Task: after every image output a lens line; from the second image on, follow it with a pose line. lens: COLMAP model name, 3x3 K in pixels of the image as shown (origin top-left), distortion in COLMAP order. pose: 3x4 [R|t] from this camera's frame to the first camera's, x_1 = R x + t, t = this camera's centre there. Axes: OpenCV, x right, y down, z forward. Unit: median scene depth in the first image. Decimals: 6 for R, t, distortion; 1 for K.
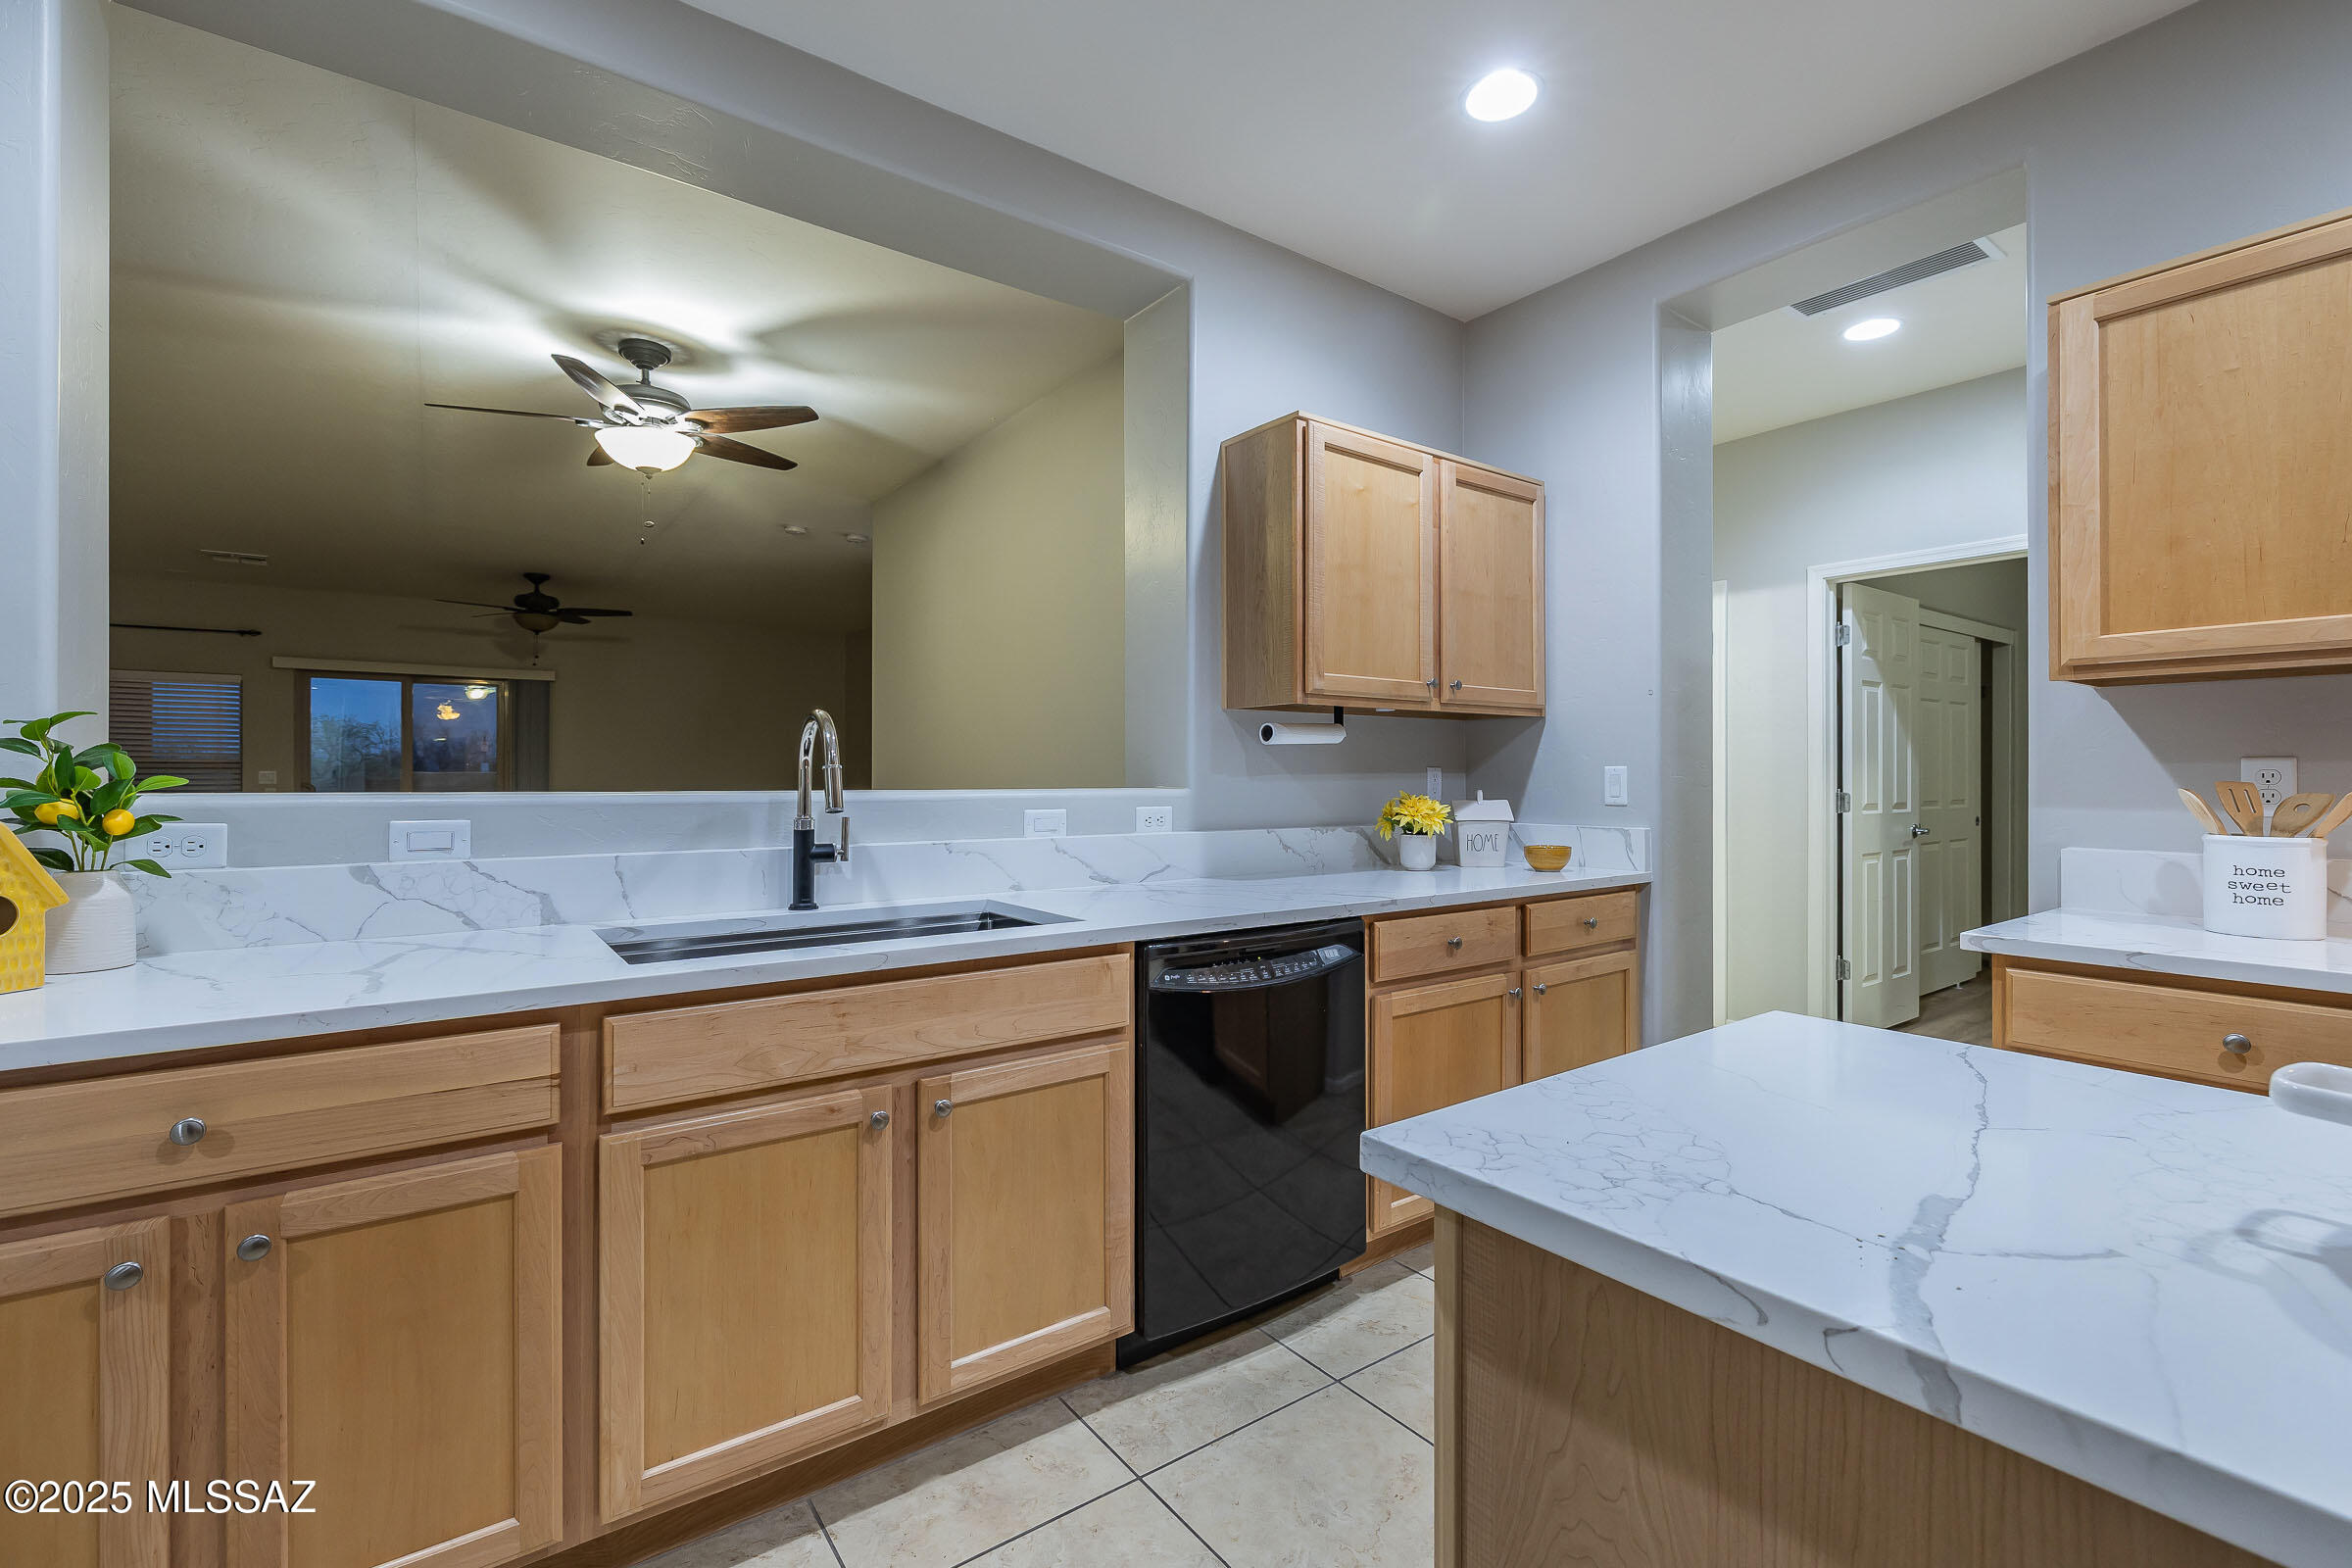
lens RADIAL K [[1005.3, 0, 1144.4], [0, 1005.3, 774.5], [0, 0, 1]] dist [-0.000454, 0.000079]
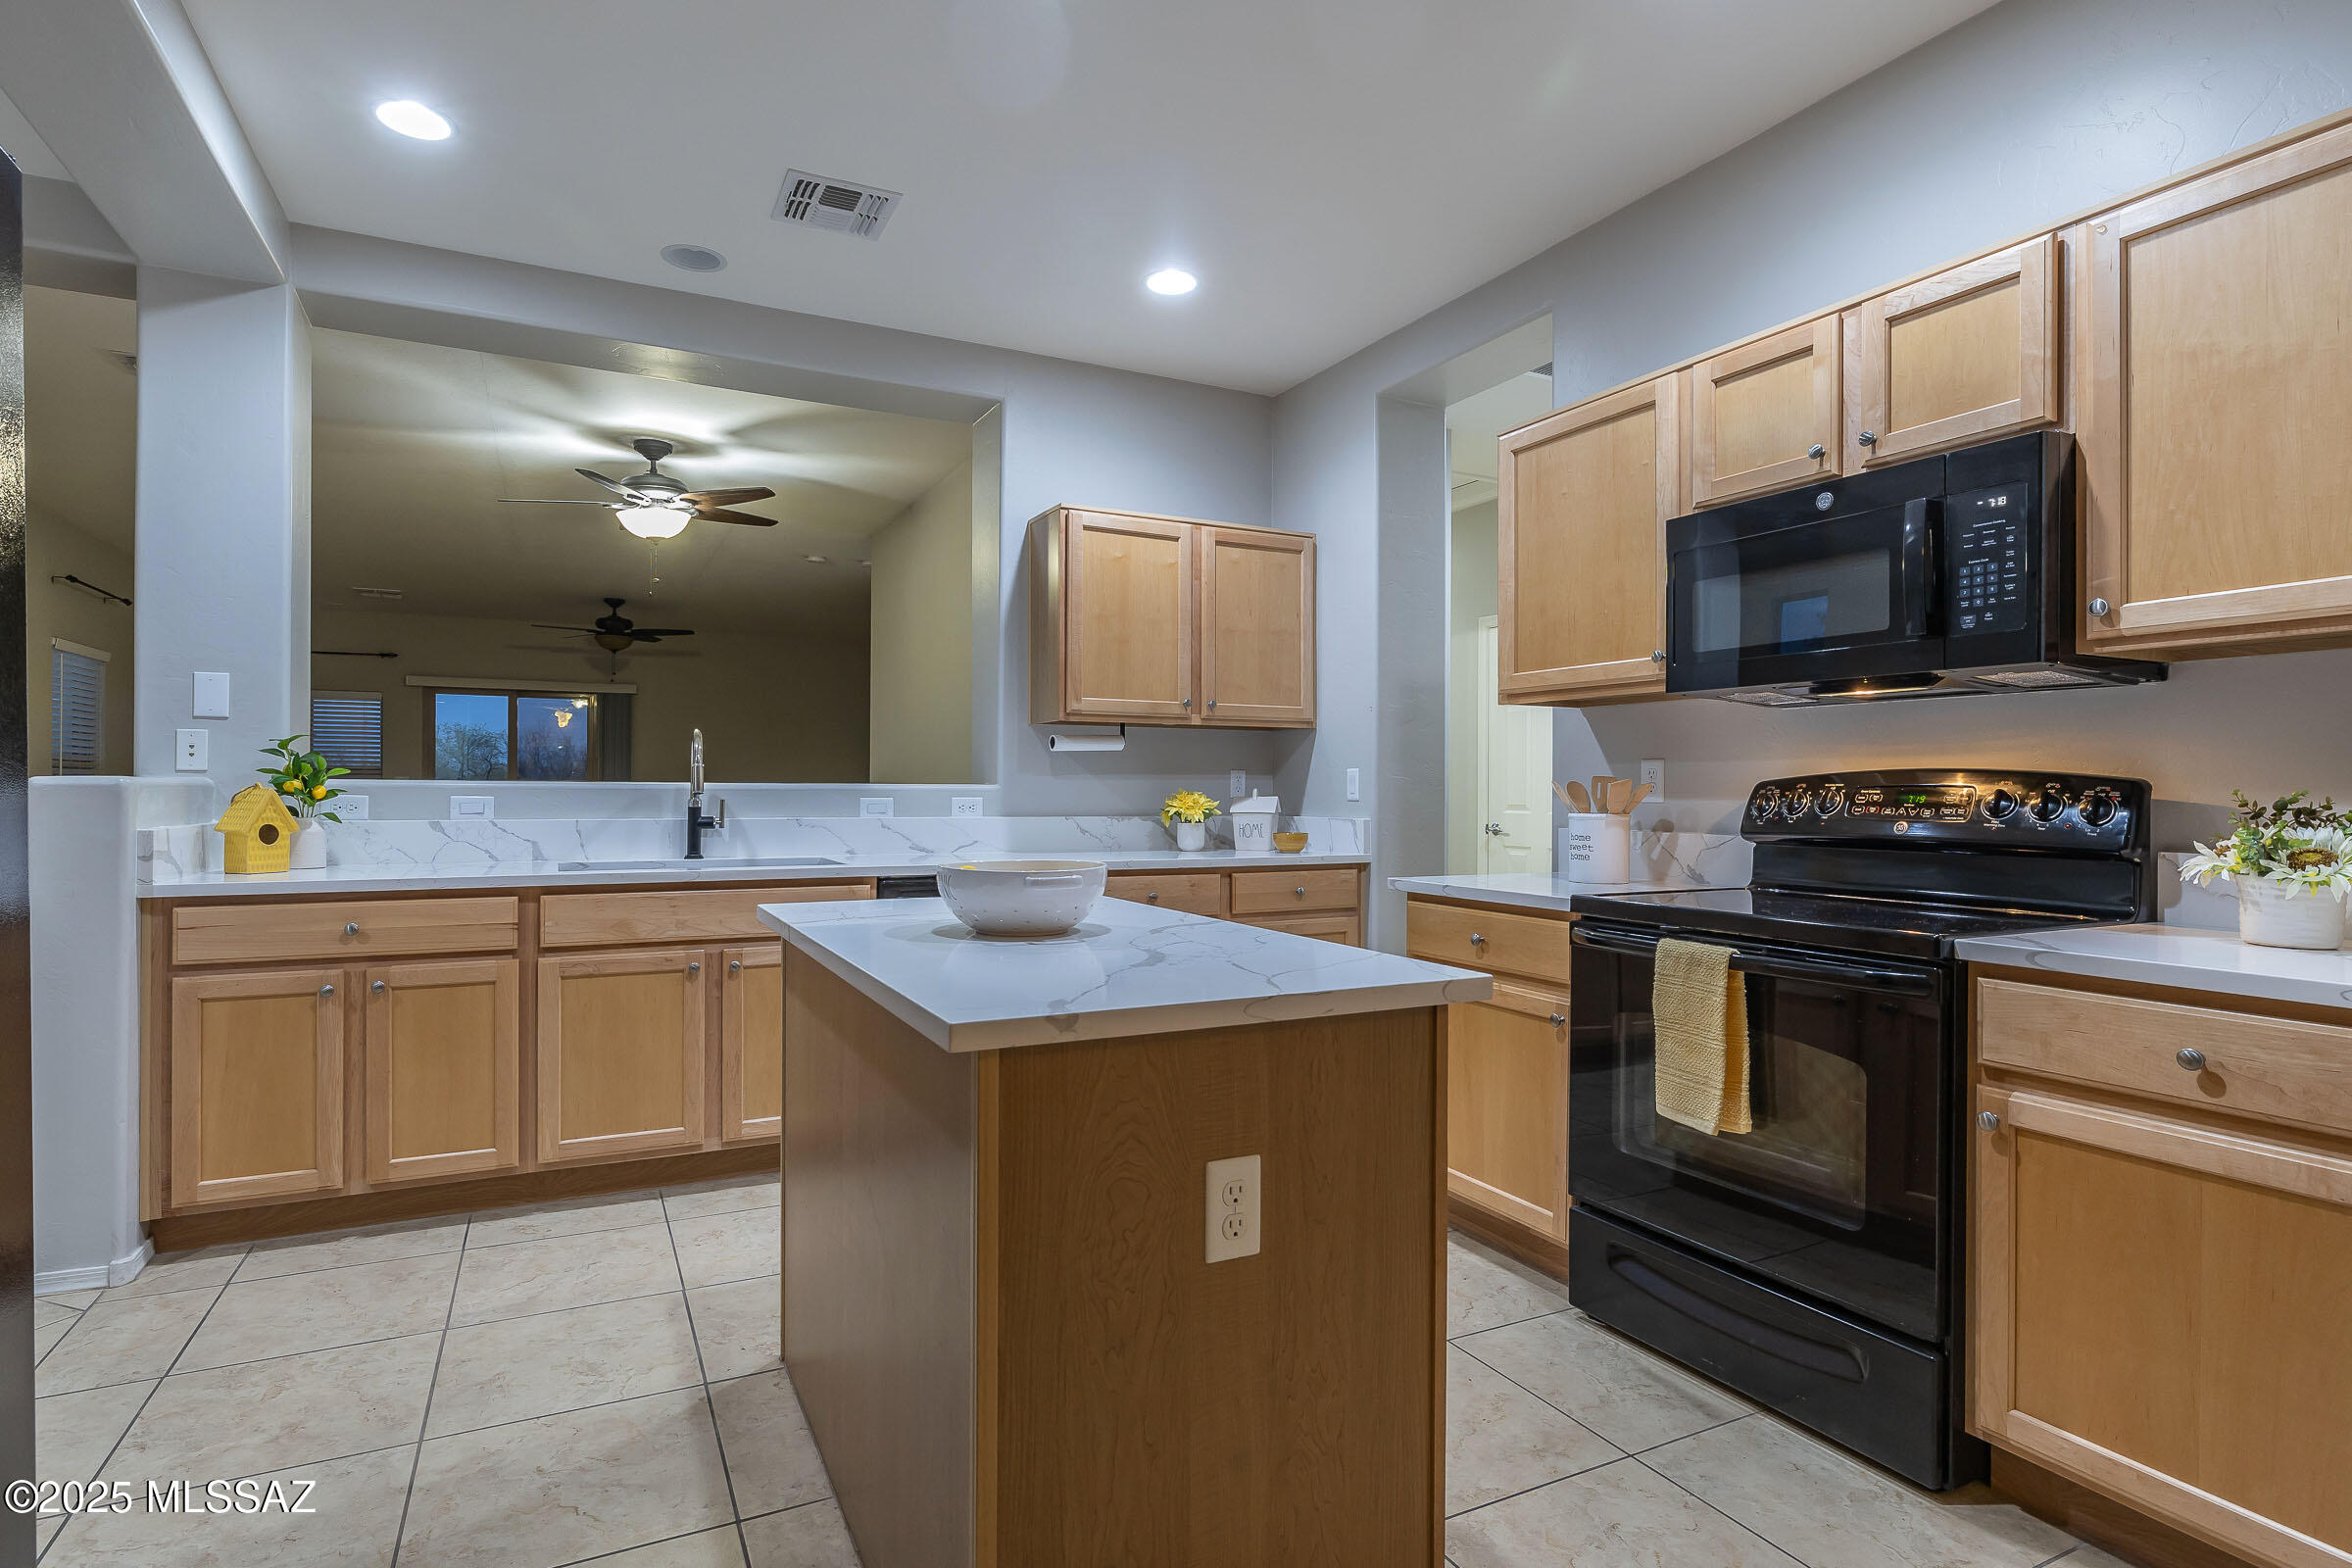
lens RADIAL K [[1176.6, 0, 1102.1], [0, 1176.6, 788.6], [0, 0, 1]] dist [-0.003144, -0.000402]
pose [[0.983160, 0.004527, -0.182693, 0.504752], [-0.004393, 0.999990, 0.001137, 0.018591], [0.182696, -0.000316, 0.983169, -0.547743]]
